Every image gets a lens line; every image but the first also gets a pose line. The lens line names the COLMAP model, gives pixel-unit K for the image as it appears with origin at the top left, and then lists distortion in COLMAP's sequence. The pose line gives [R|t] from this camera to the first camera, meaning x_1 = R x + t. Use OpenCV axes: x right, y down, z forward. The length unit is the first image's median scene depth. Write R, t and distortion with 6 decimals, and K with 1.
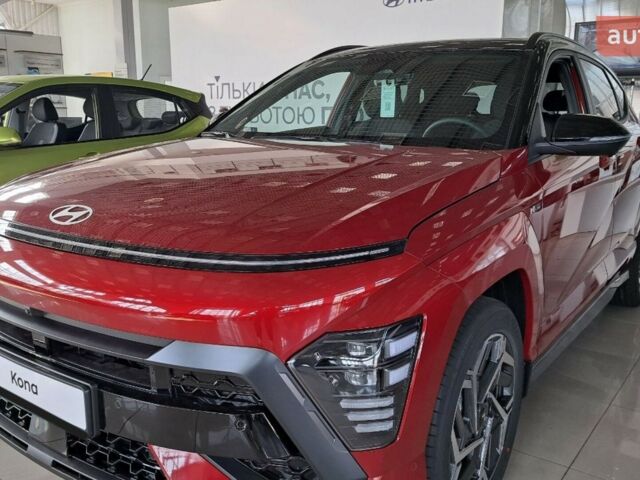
lens RADIAL K [[653.5, 0, 318.3], [0, 653.5, 239.7], [0, 0, 1]] dist [0.127963, -0.202072]
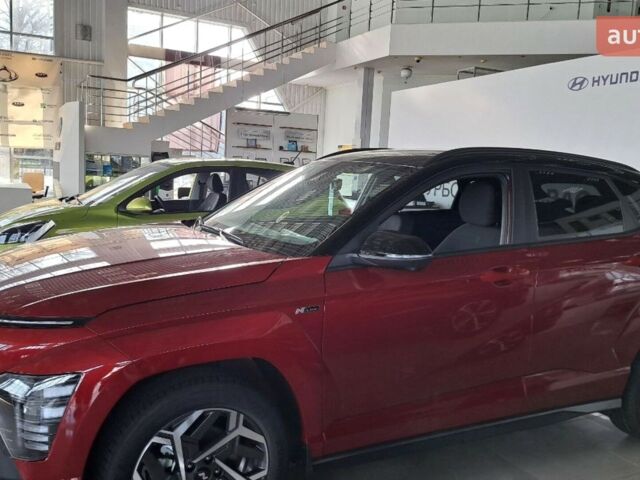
lens RADIAL K [[653.5, 0, 318.3], [0, 653.5, 239.7], [0, 0, 1]] dist [0.127963, -0.202072]
pose [[0.875667, 0.094810, -0.473517, 0.377934], [-0.134917, 0.989524, -0.051373, -0.049331], [0.463686, 0.108871, 0.879285, -0.008768]]
